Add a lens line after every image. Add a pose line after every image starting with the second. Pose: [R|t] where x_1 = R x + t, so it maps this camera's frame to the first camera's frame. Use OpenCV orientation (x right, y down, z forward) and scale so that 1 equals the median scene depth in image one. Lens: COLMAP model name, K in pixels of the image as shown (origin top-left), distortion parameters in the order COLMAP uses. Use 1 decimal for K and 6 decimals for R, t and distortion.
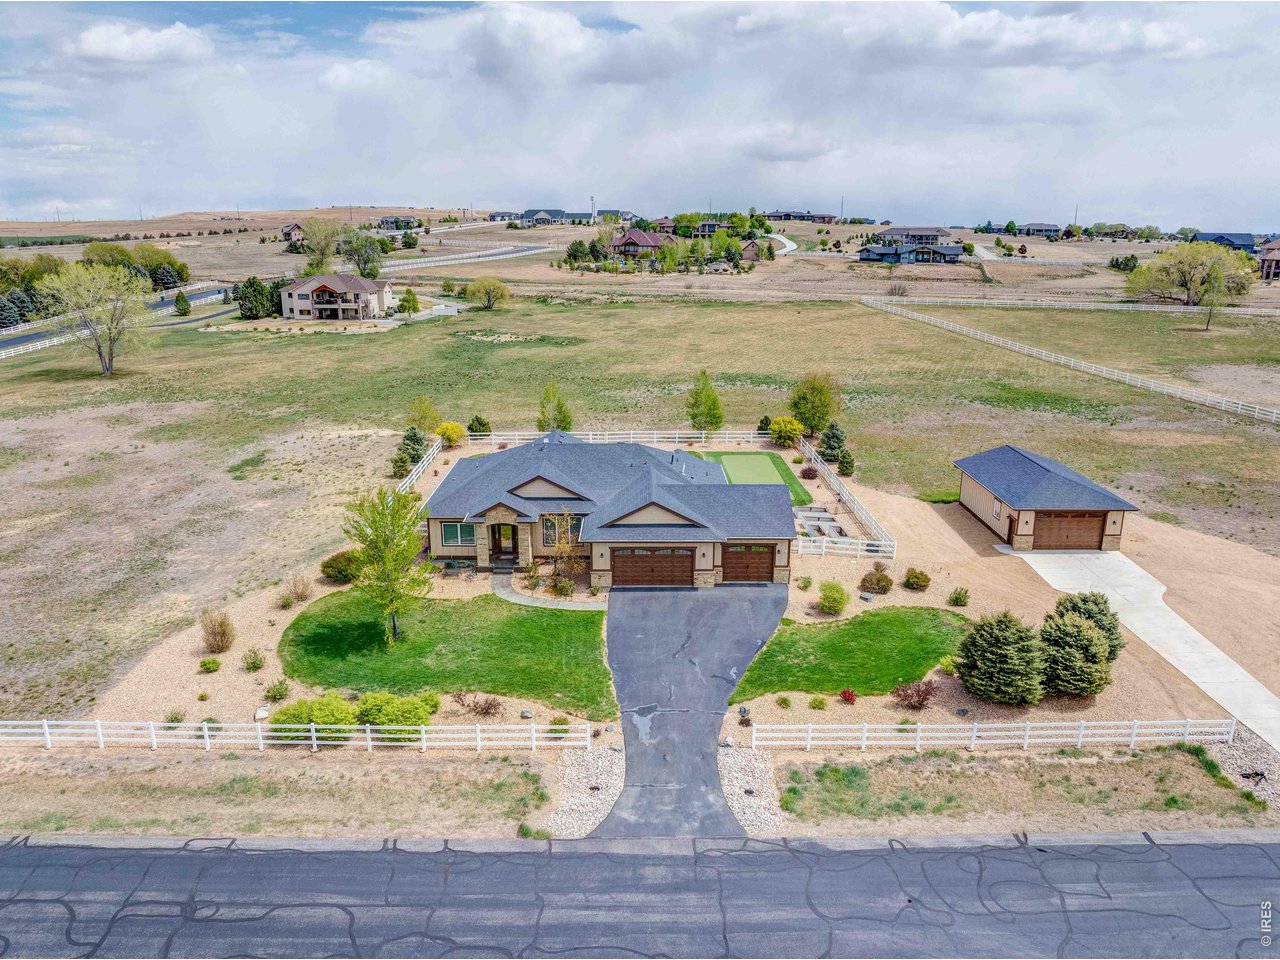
lens RADIAL K [[903.5, 0, 640.0], [0, 903.5, 480.0], [0, 0, 1]] dist [-0.036669, 0.004548]
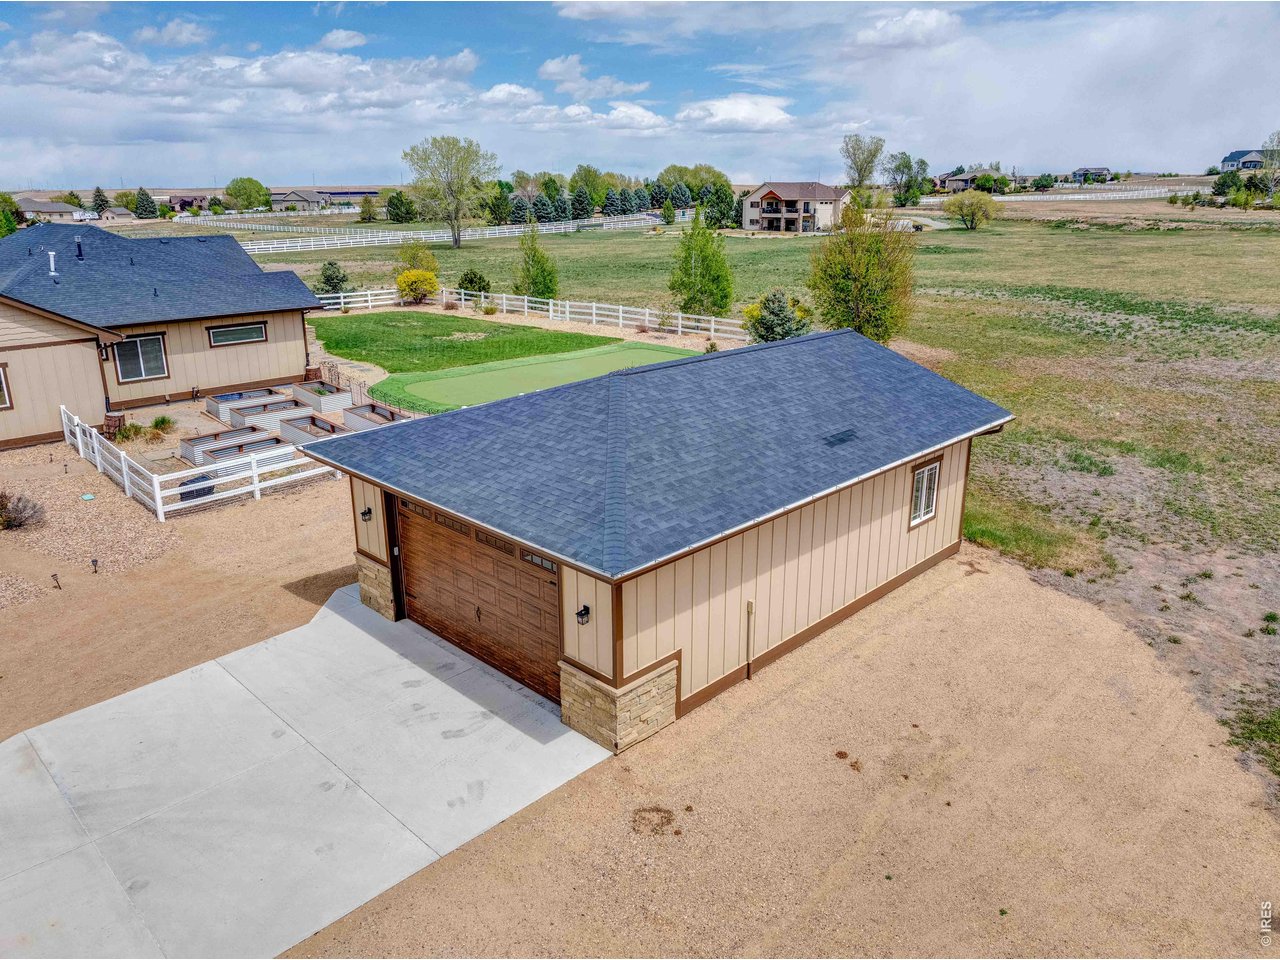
lens RADIAL K [[903.5, 0, 640.0], [0, 903.5, 480.0], [0, 0, 1]] dist [-0.036669, 0.004548]
pose [[0.709548, 0.210212, -0.672572, 0.577943], [-0.192500, 0.975986, 0.101961, -0.006697], [0.677854, 0.057123, 0.732974, 0.725483]]
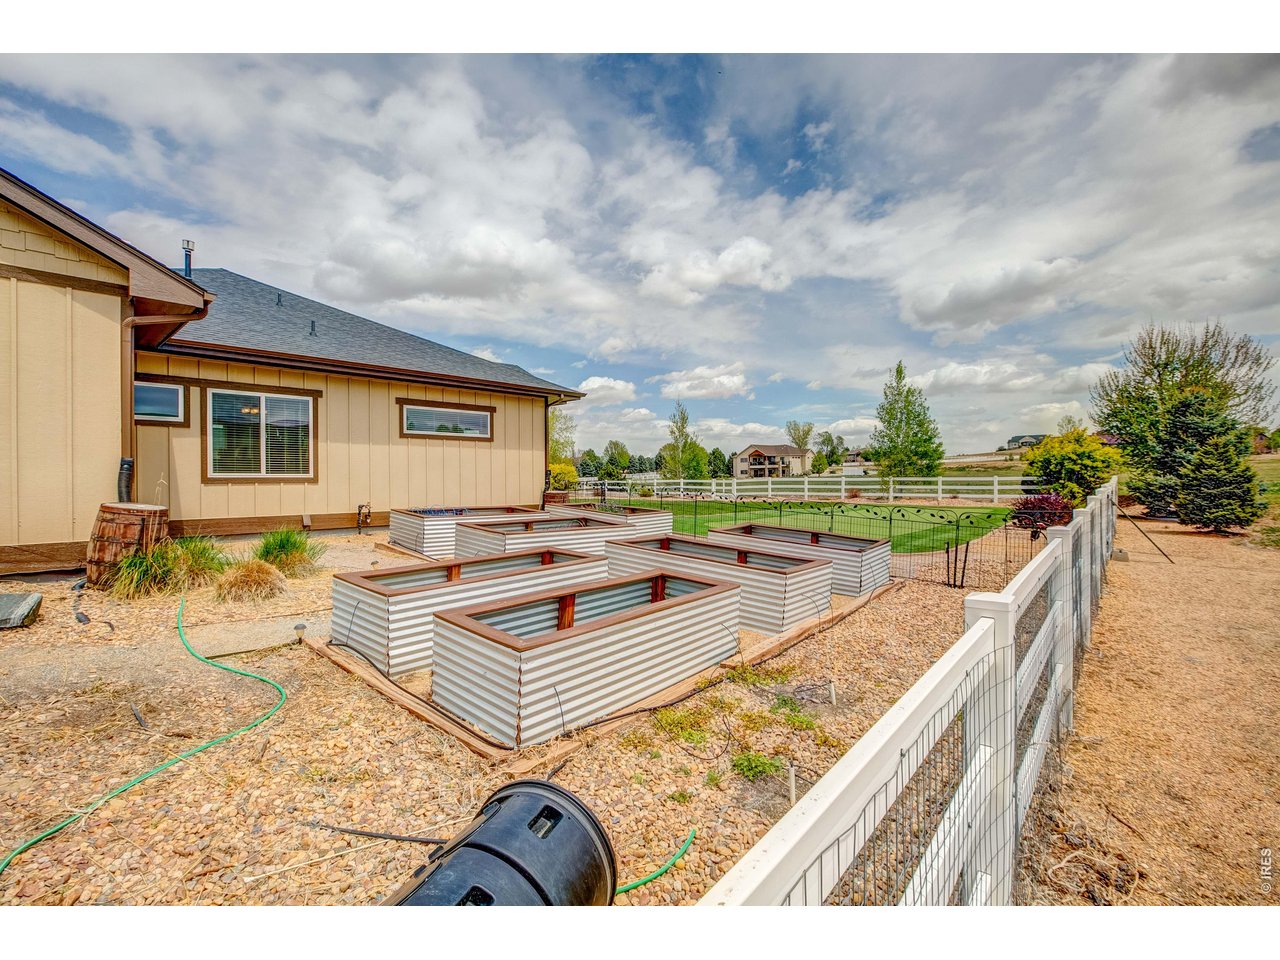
lens RADIAL K [[589.0, 0, 640.0], [0, 589.0, 480.0], [0, 0, 1]] dist [-0.076248, 0.051543]
pose [[0.732891, -0.004482, -0.680331, 0.243305], [-0.179414, 0.963308, -0.199621, 0.050530], [0.656263, 0.268362, 0.705196, 0.846854]]
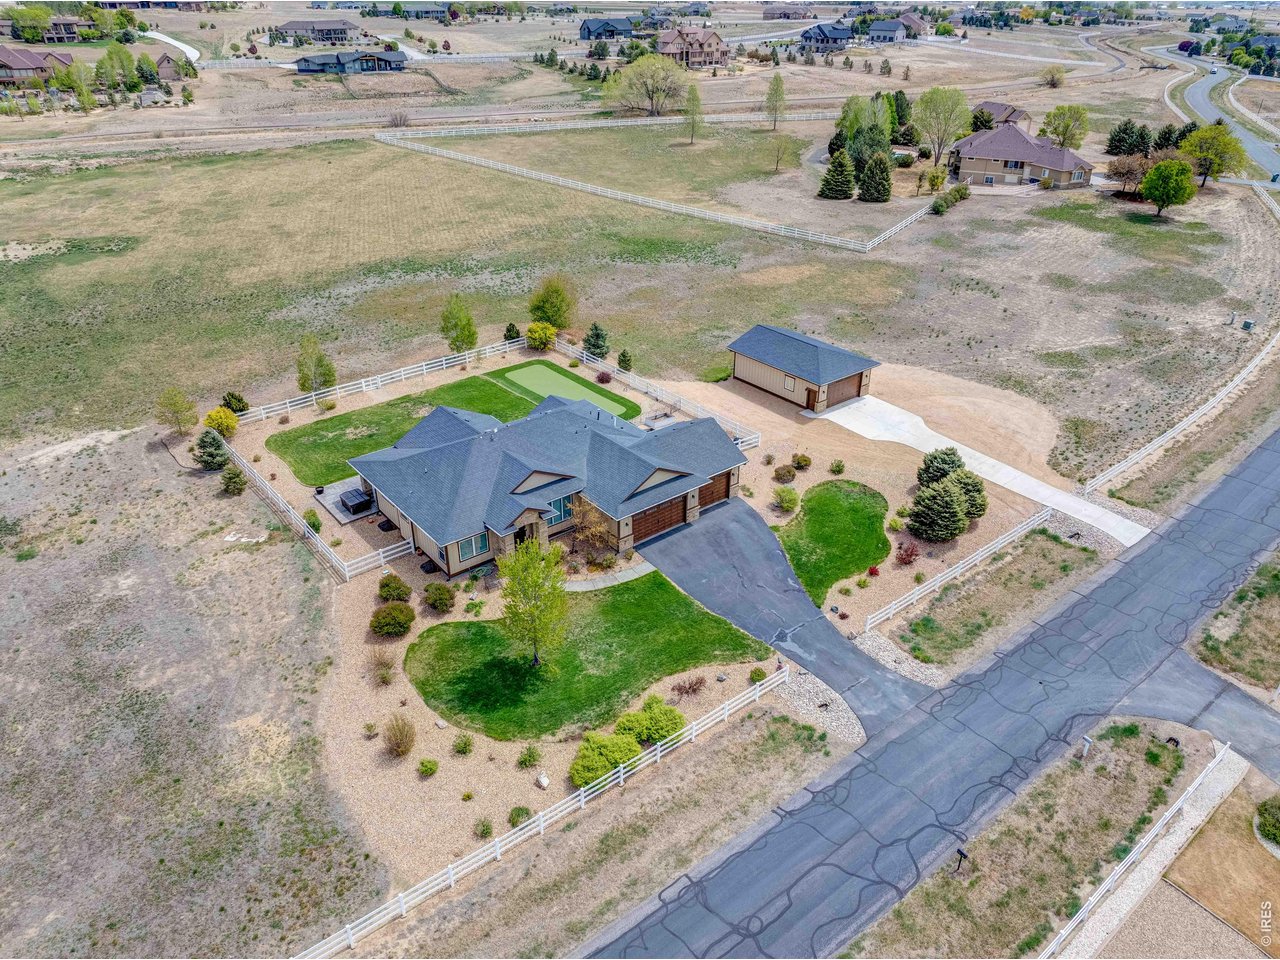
lens RADIAL K [[903.5, 0, 640.0], [0, 903.5, 480.0], [0, 0, 1]] dist [-0.036669, 0.004548]
pose [[0.782195, -0.303632, 0.544039, -0.478956], [0.169709, 0.944026, 0.282867, -0.219704], [-0.599475, -0.128929, 0.789942, 0.067719]]
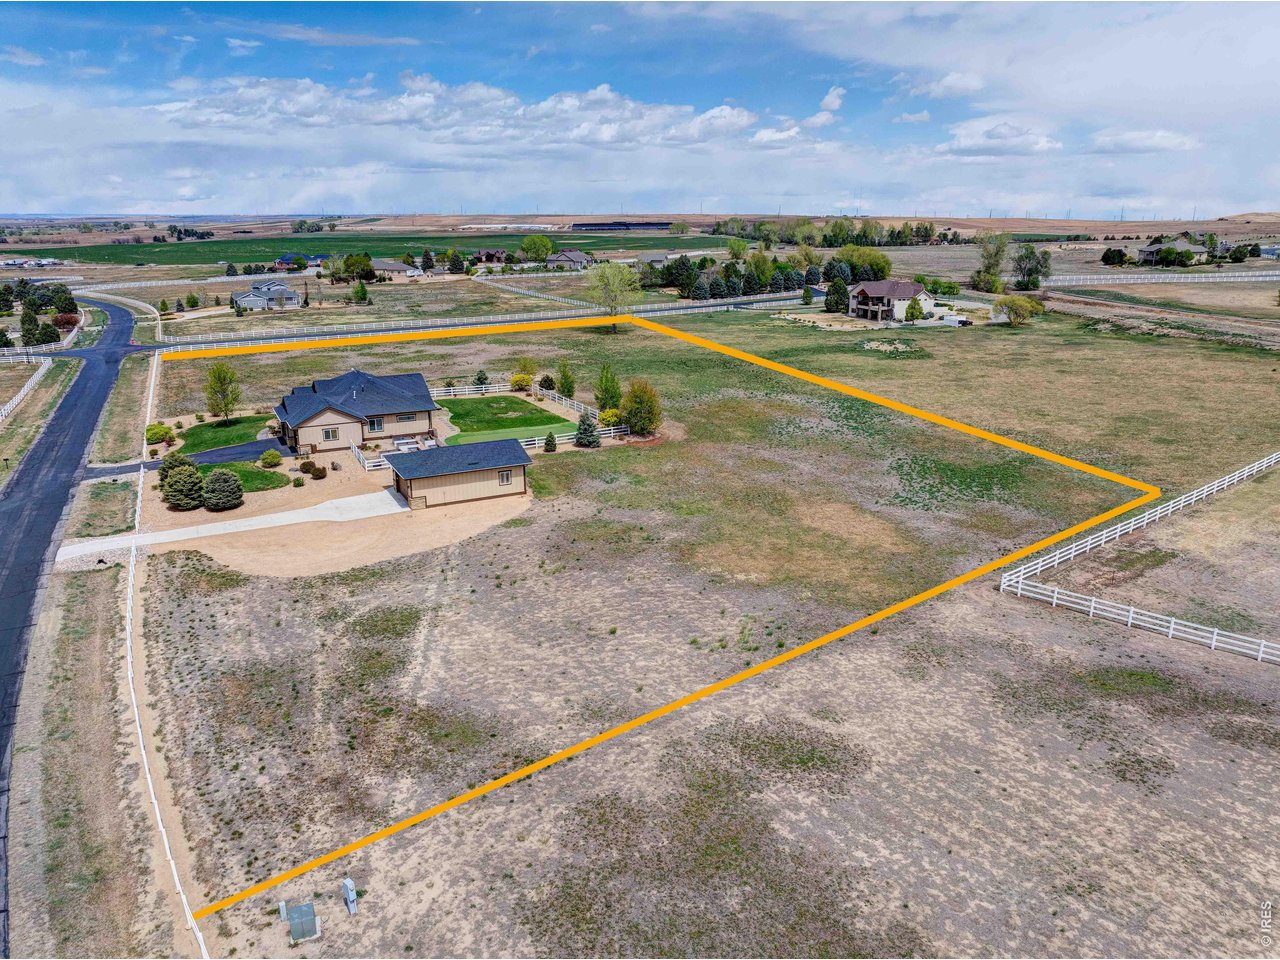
lens RADIAL K [[903.5, 0, 640.0], [0, 903.5, 480.0], [0, 0, 1]] dist [-0.036669, 0.004548]
pose [[0.451462, 0.245413, -0.857878, 1.572404], [-0.243265, 0.958866, 0.146284, -0.208178], [0.858490, 0.142650, 0.492592, 0.538549]]
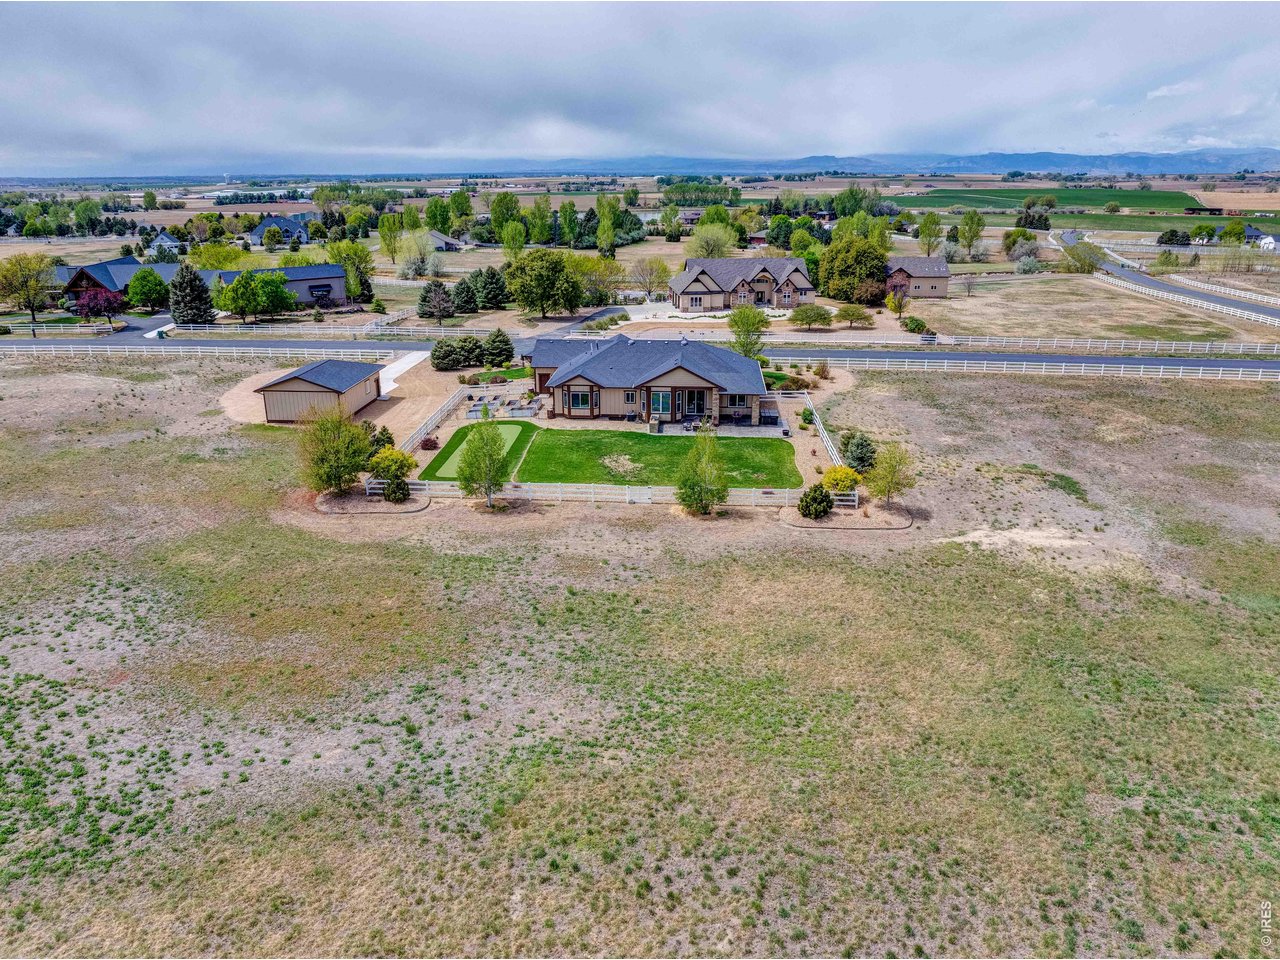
lens RADIAL K [[903.5, 0, 640.0], [0, 903.5, 480.0], [0, 0, 1]] dist [-0.036669, 0.004548]
pose [[-0.997246, -0.023700, 0.070271, -0.124129], [0.020731, 0.820698, 0.570987, -0.587851], [-0.071204, 0.570871, -0.817946, 2.001381]]
